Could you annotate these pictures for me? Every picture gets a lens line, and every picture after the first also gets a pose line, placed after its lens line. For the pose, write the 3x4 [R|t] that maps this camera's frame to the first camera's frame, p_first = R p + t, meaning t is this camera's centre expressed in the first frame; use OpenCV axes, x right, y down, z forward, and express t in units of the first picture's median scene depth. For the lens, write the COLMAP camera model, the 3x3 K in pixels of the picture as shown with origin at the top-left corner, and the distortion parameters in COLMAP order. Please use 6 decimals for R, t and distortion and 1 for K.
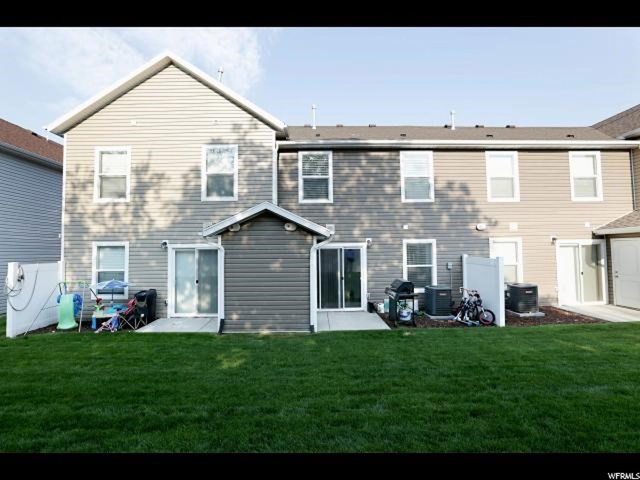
lens RADIAL K [[323.1, 0, 318.7], [0, 323.1, 234.1], [0, 0, 1]] dist [-0.042637, -0.000102]
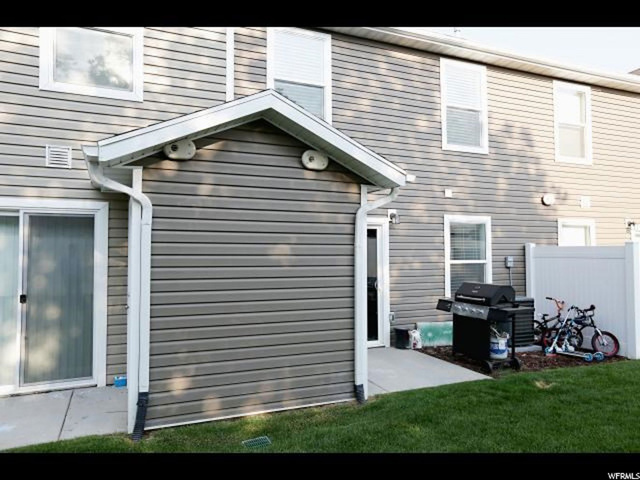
lens RADIAL K [[461.7, 0, 320.6], [0, 461.7, 242.9], [0, 0, 1]] dist [0.009243, 0.007318]
pose [[0.927120, 0.017072, 0.374376, -0.242383], [-0.021109, 0.999755, 0.006685, 0.064823], [-0.374170, -0.014100, 0.927253, 0.333261]]
